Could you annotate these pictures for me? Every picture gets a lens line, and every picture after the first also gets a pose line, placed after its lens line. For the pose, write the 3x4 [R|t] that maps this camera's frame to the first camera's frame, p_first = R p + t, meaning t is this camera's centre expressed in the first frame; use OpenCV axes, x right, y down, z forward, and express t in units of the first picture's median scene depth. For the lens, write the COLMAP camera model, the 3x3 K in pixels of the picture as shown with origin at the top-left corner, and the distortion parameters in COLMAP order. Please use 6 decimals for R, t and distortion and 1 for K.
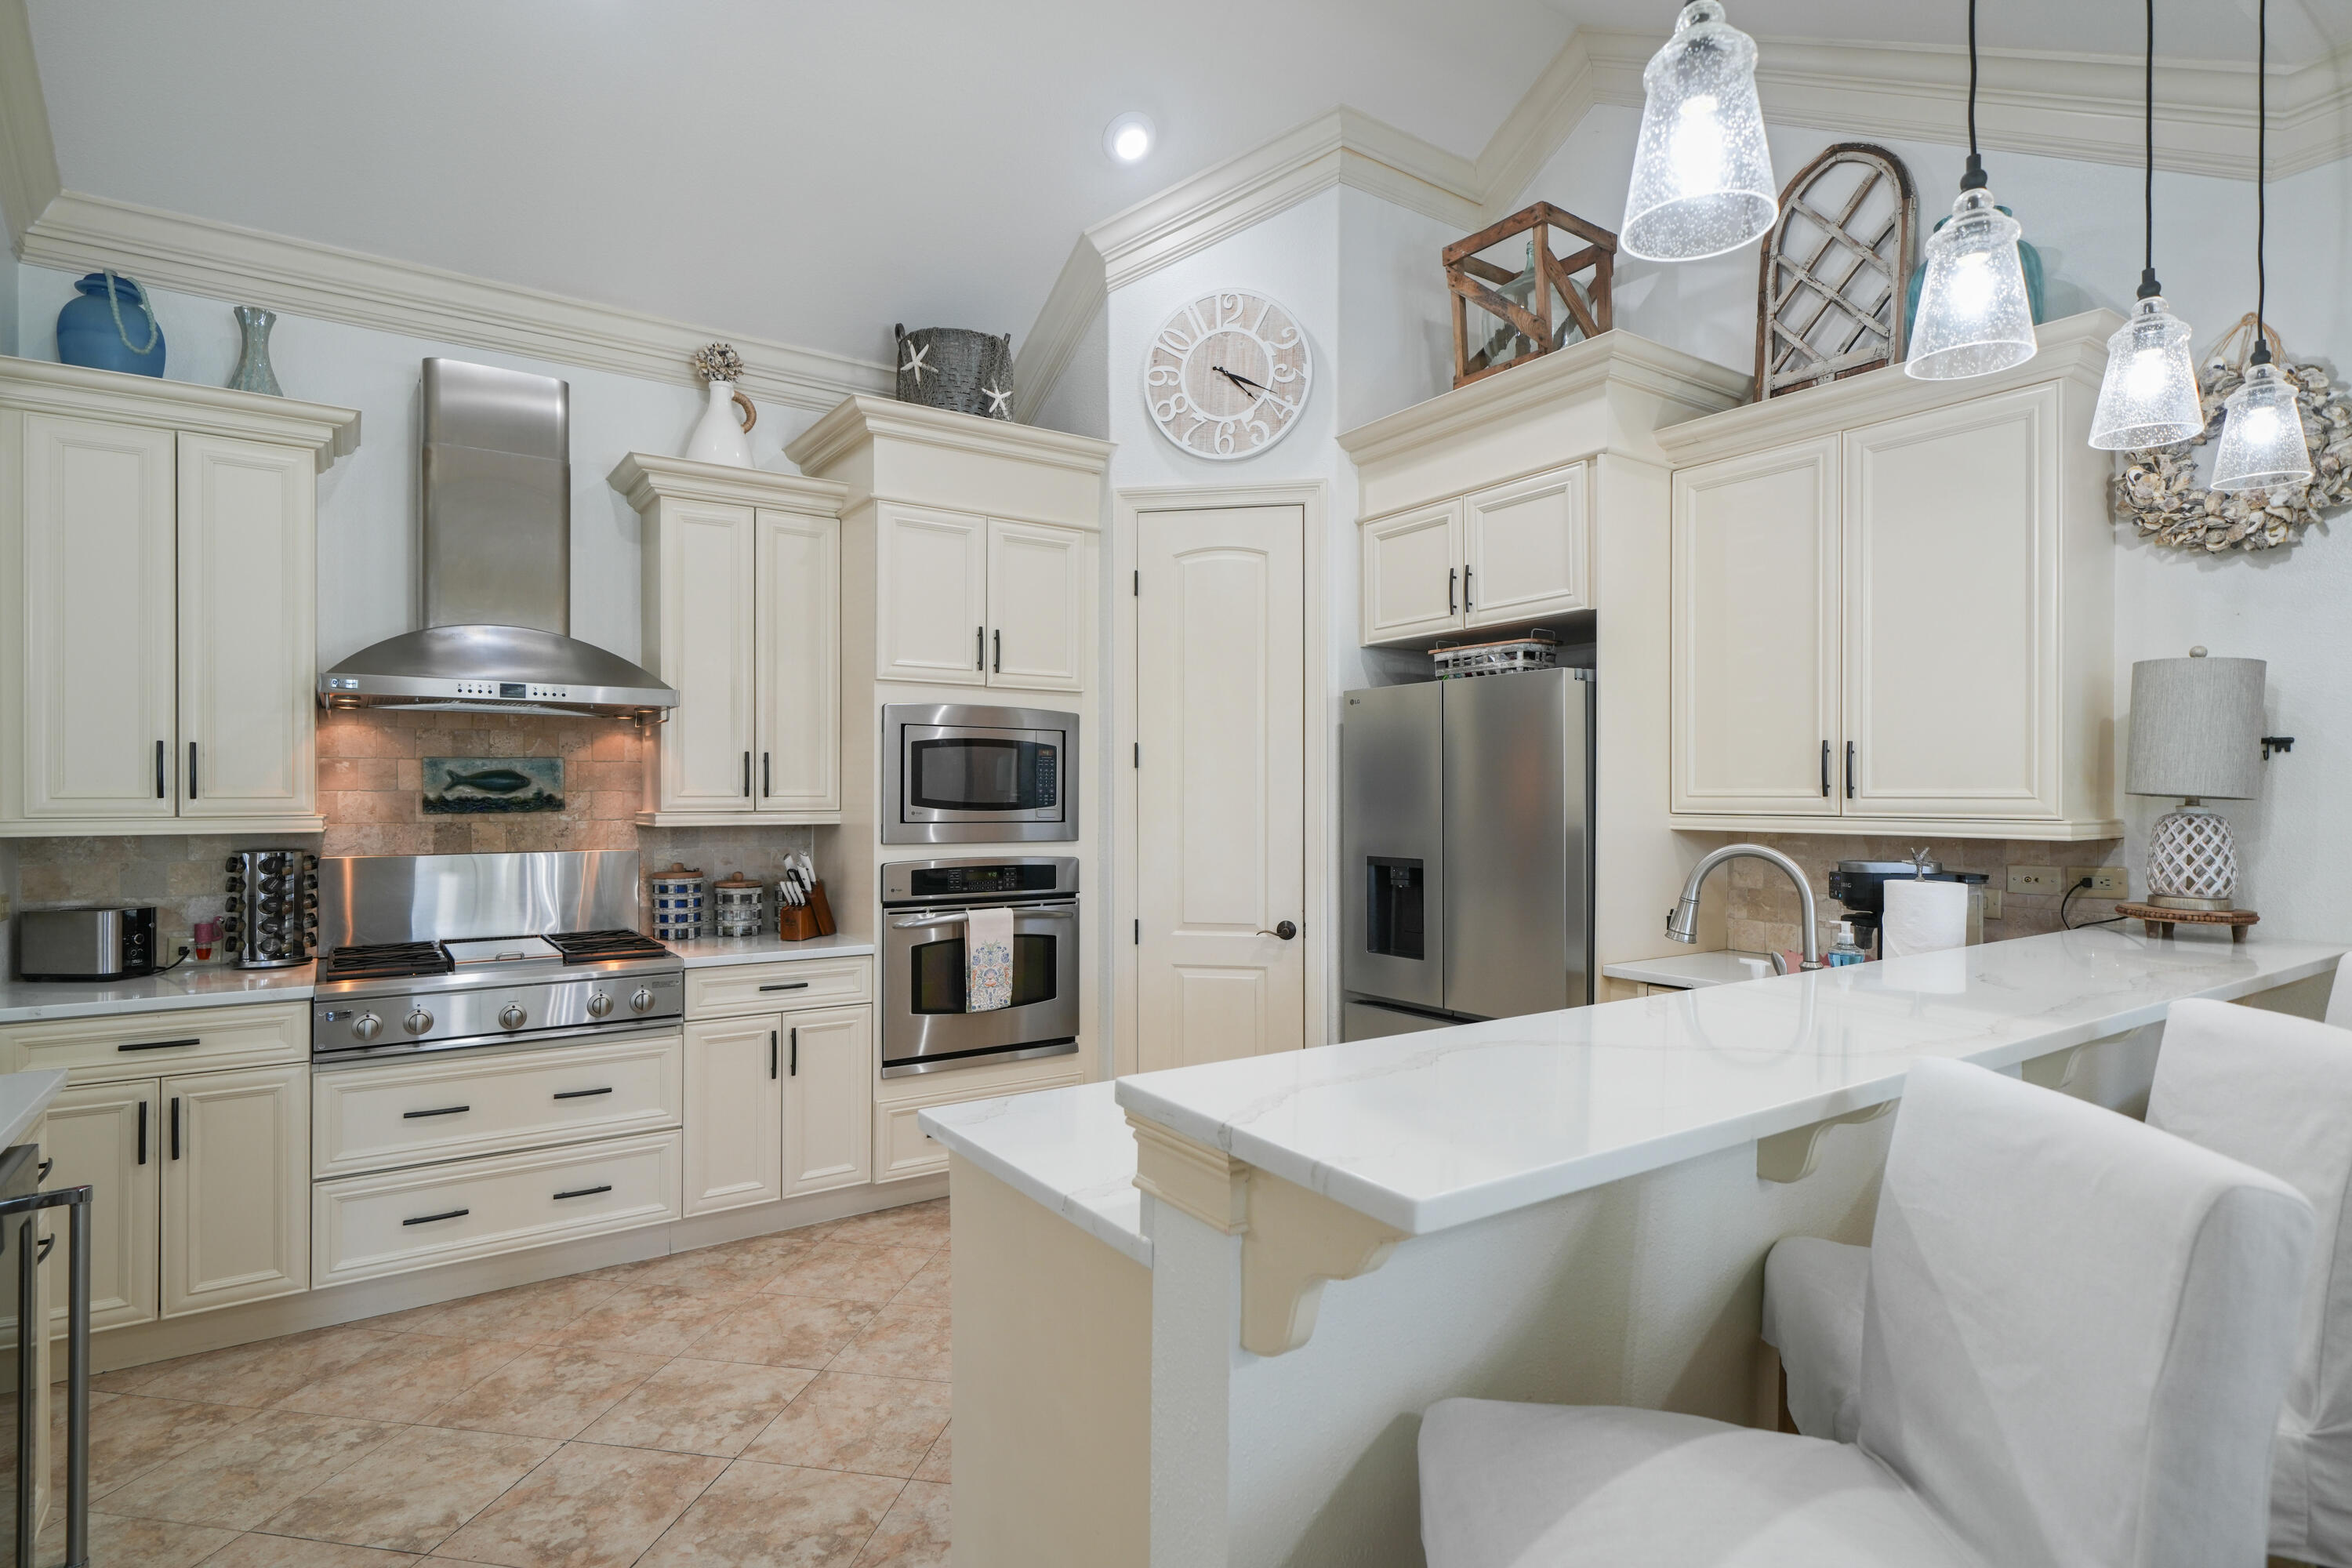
lens RADIAL K [[1175.4, 0, 1157.4], [0, 1175.4, 794.9], [0, 0, 1]] dist [-0.000431, 0.000084]
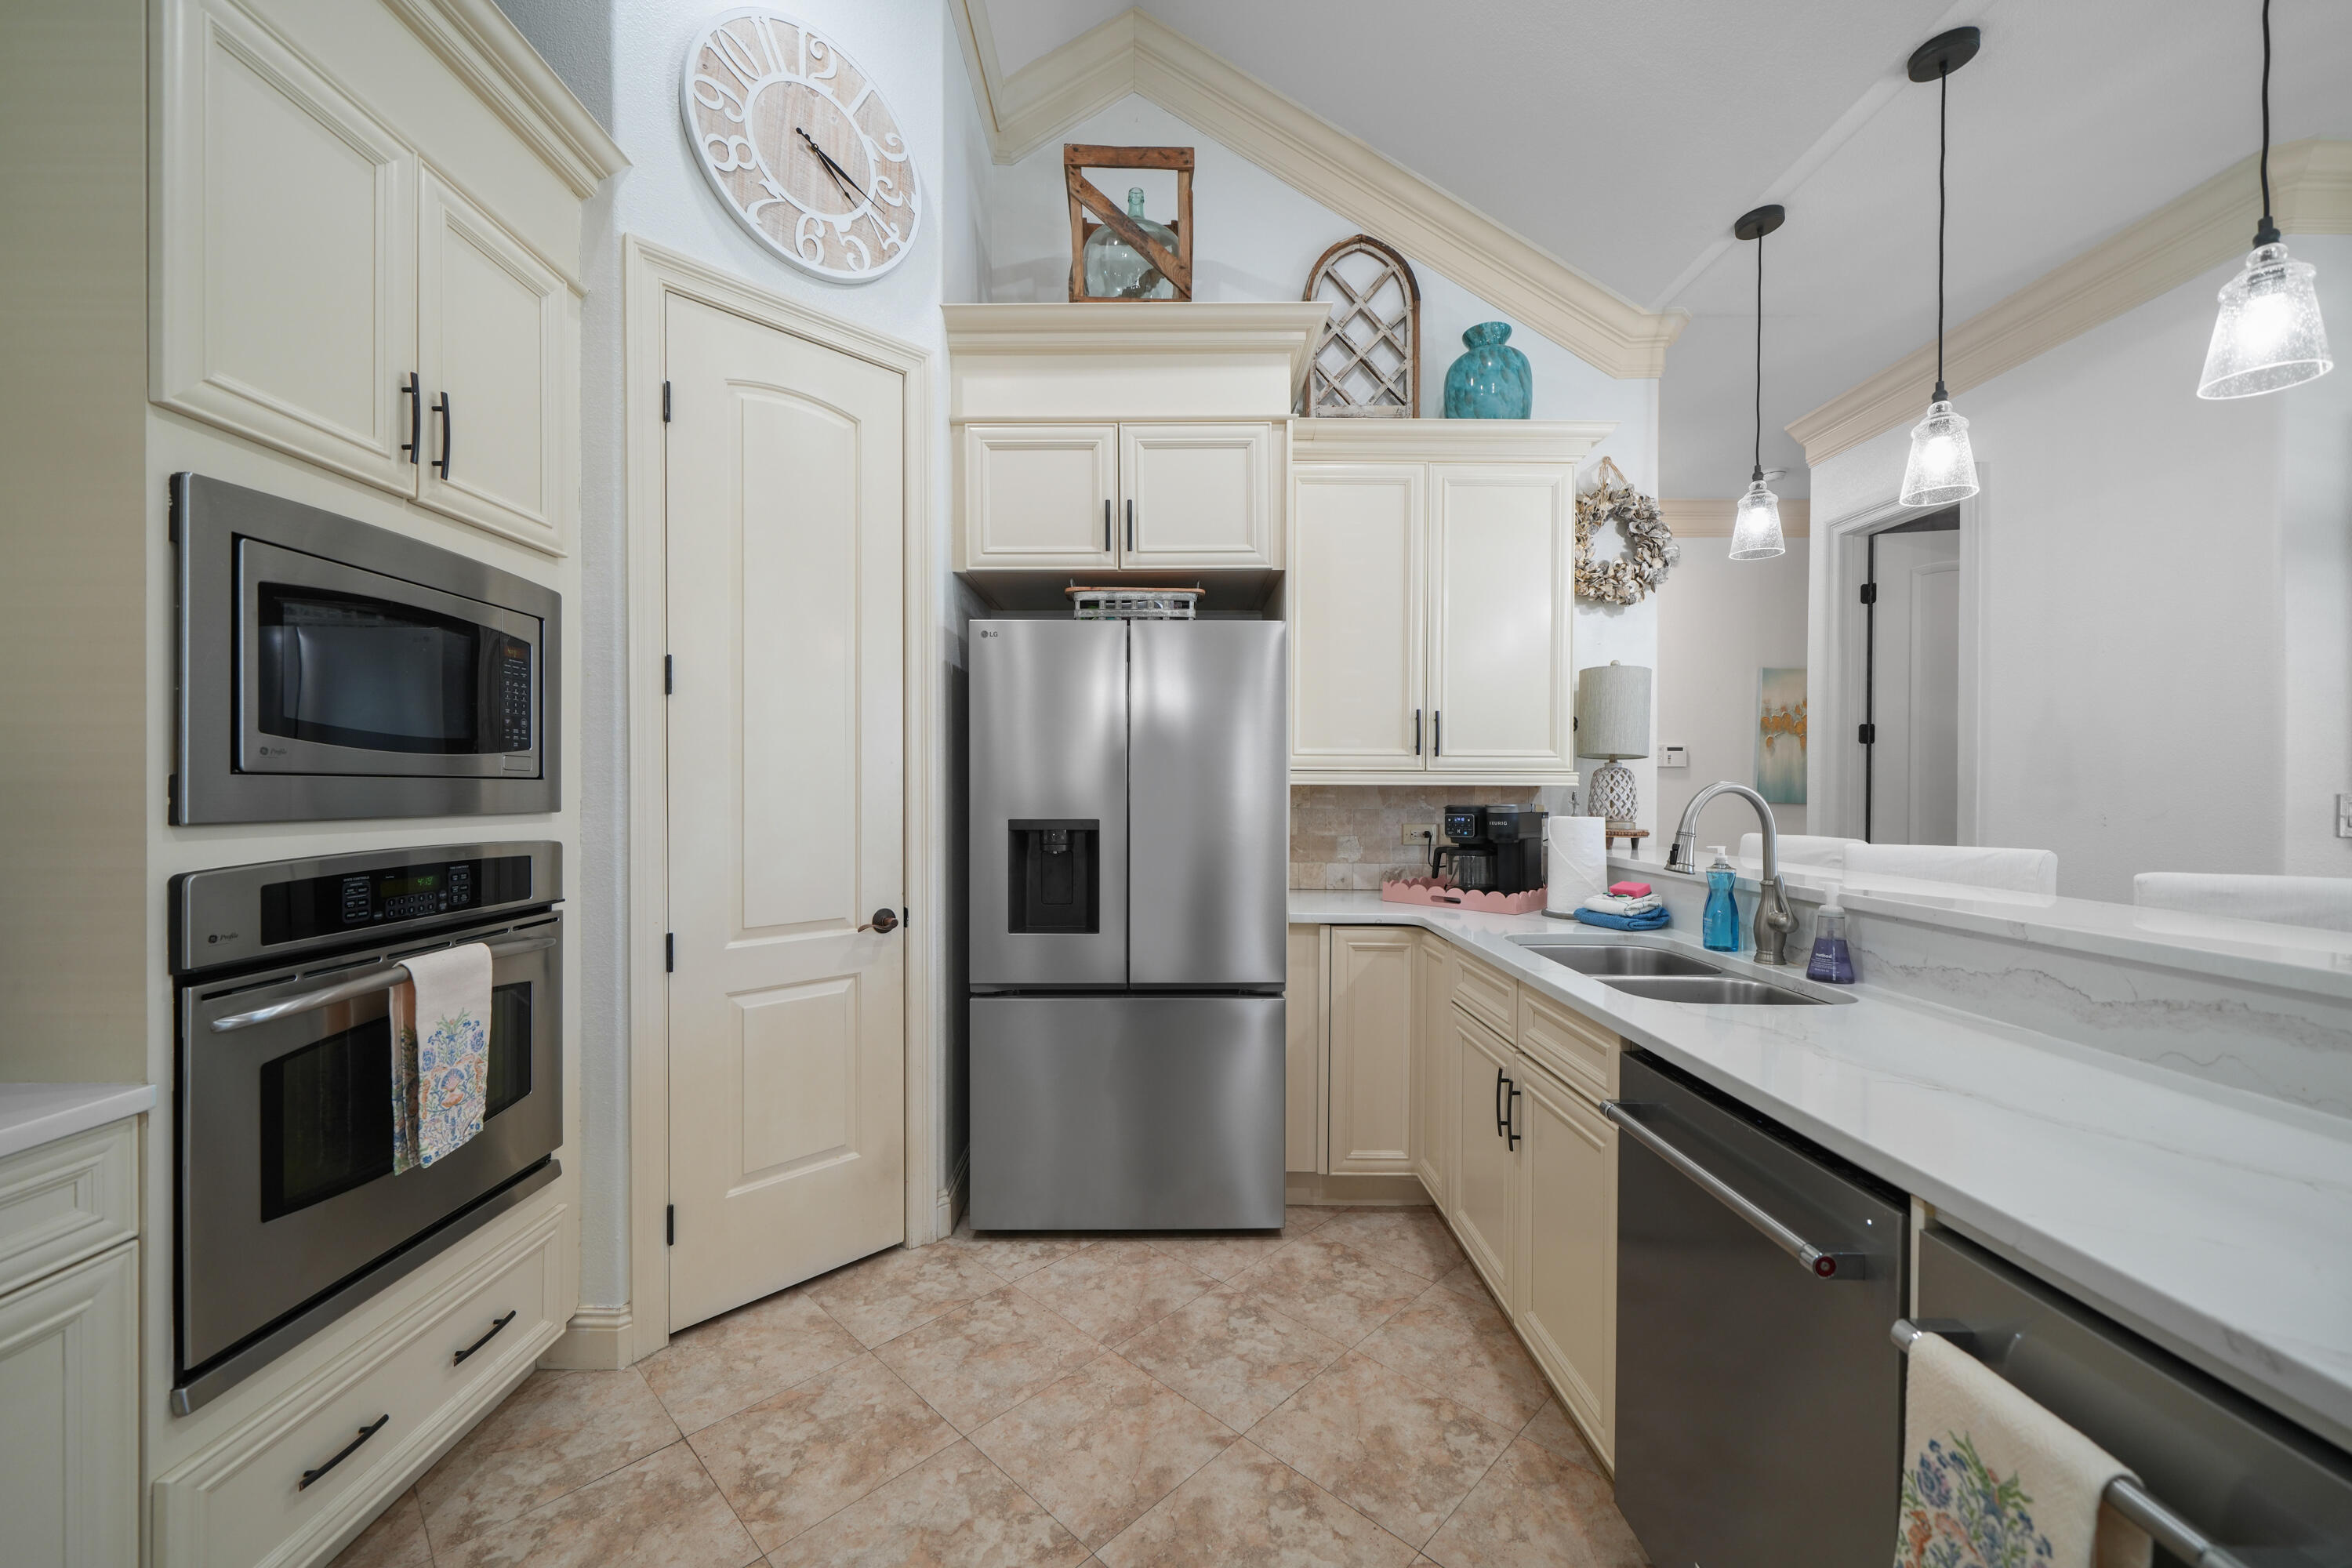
lens RADIAL K [[910.0, 0, 1167.5], [0, 910.0, 791.3], [0, 0, 1]] dist [0.002214, -0.000051]
pose [[0.556962, -0.004370, 0.830527, -0.303096], [-0.004026, 0.999960, 0.007961, 0.026560], [-0.830528, -0.007777, 0.556922, 0.553105]]
